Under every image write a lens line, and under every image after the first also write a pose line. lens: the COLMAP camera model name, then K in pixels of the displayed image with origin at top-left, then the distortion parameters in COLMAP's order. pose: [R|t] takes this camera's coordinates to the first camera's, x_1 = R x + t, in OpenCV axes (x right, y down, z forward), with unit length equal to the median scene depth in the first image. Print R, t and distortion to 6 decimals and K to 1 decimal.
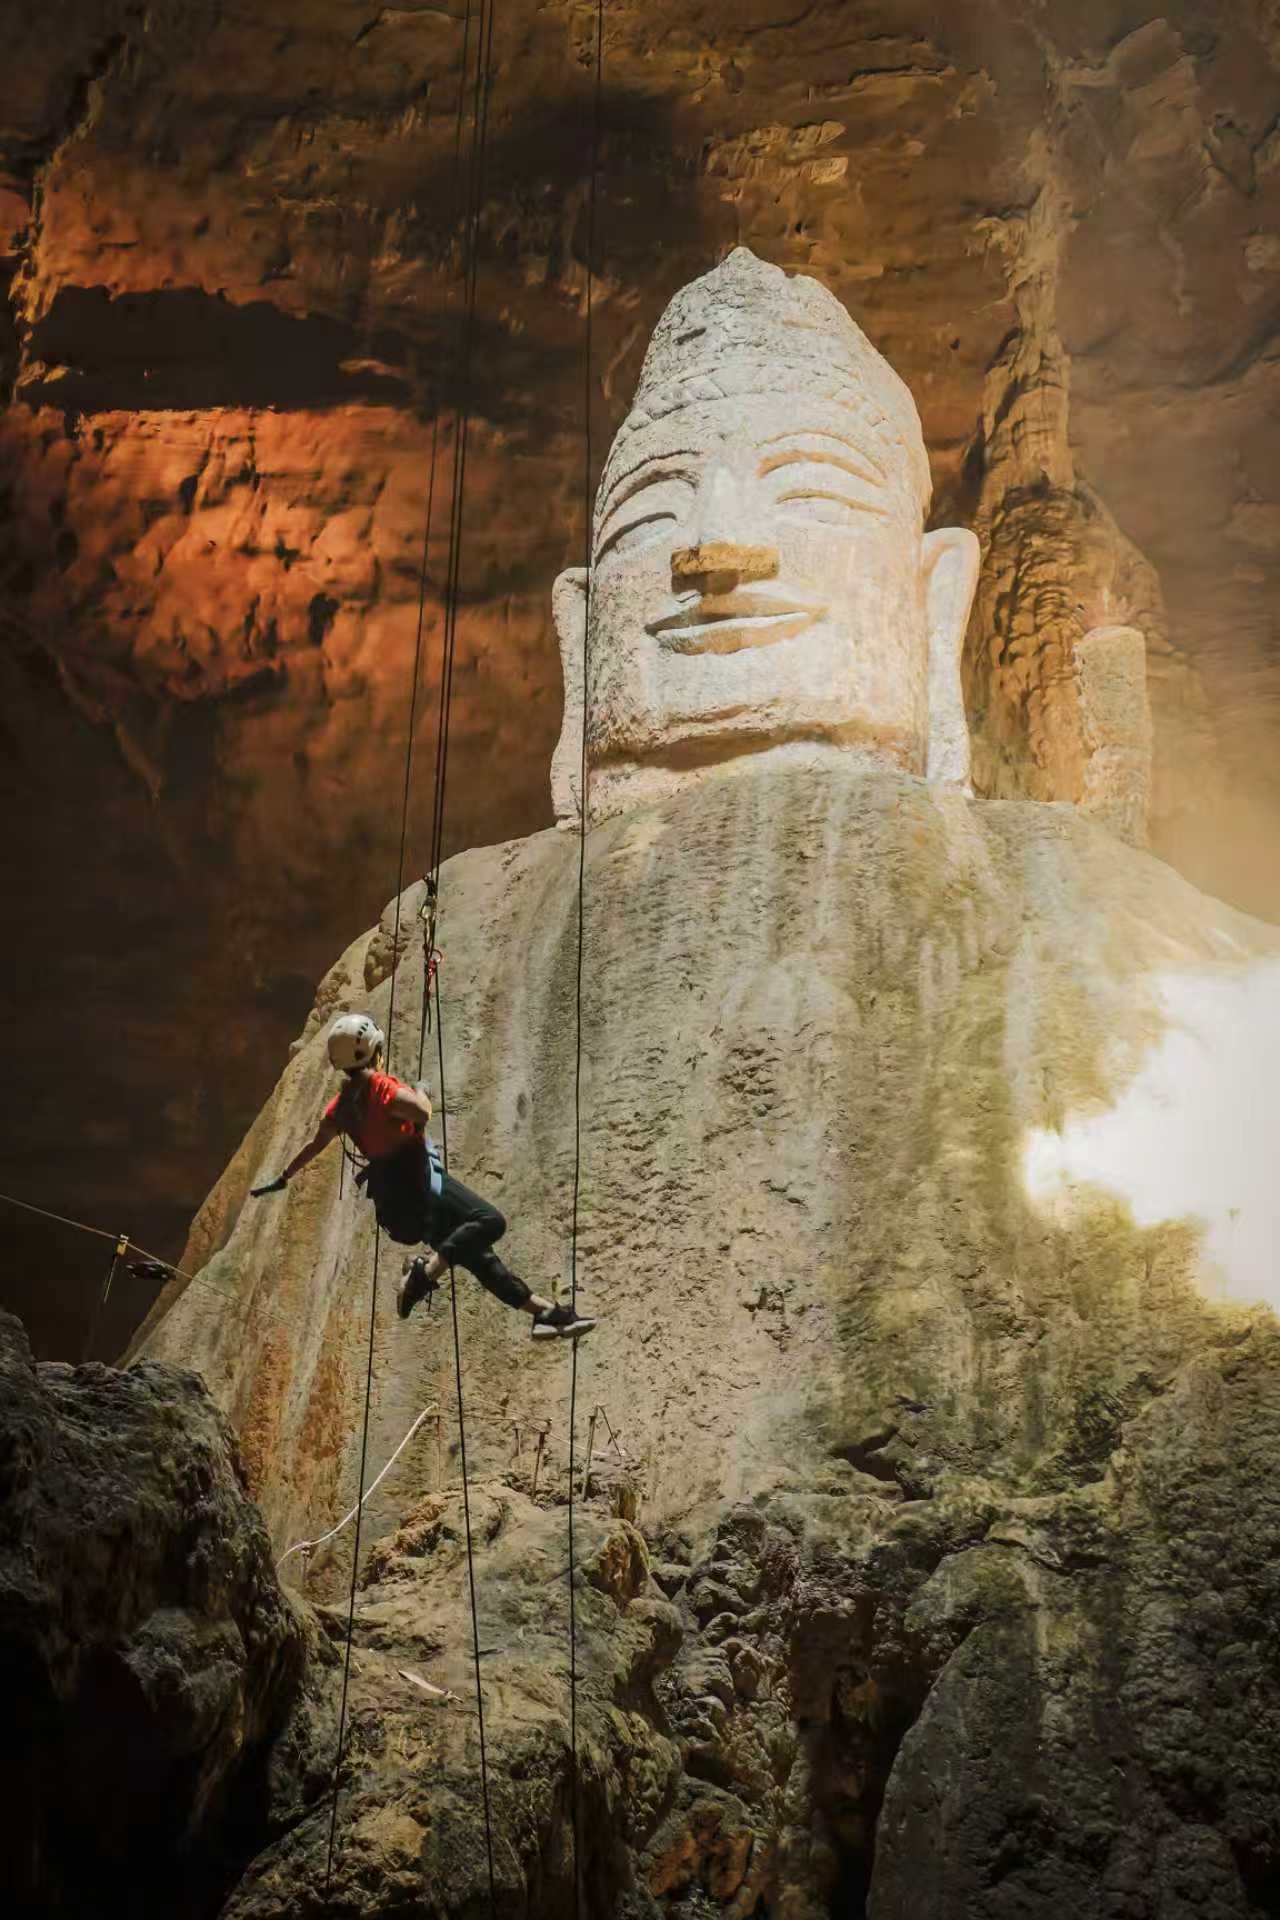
lens RADIAL K [[2446.7, 0, 640.1], [0, 2446.7, 960.7], [0, 0, 1]] dist [0.044390, 0.000000]
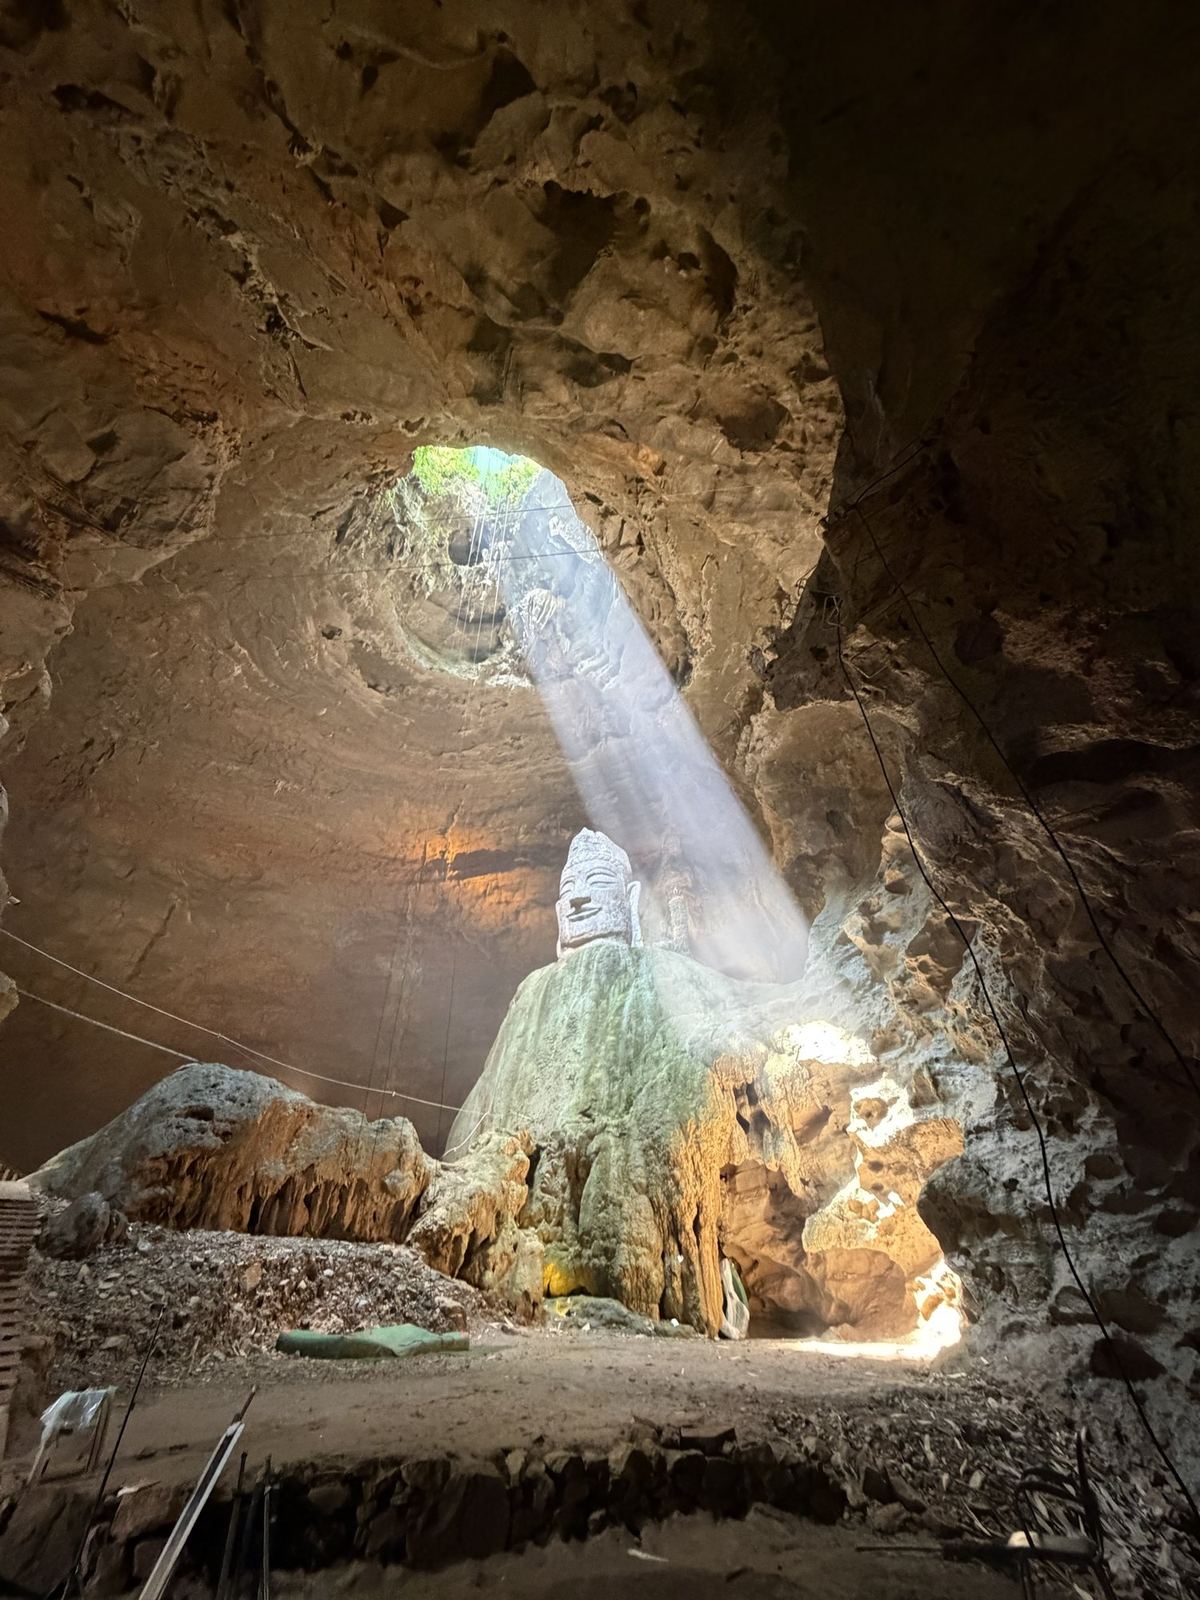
lens RADIAL K [[639.4, 0, 600.0], [0, 639.4, 798.4], [0, 0, 1]] dist [-0.001144, -0.000081]
pose [[0.975744, -0.172228, -0.135131, 0.371170], [0.137260, 0.962198, -0.235235, -0.080341], [0.170536, 0.210981, 0.962499, -0.275768]]
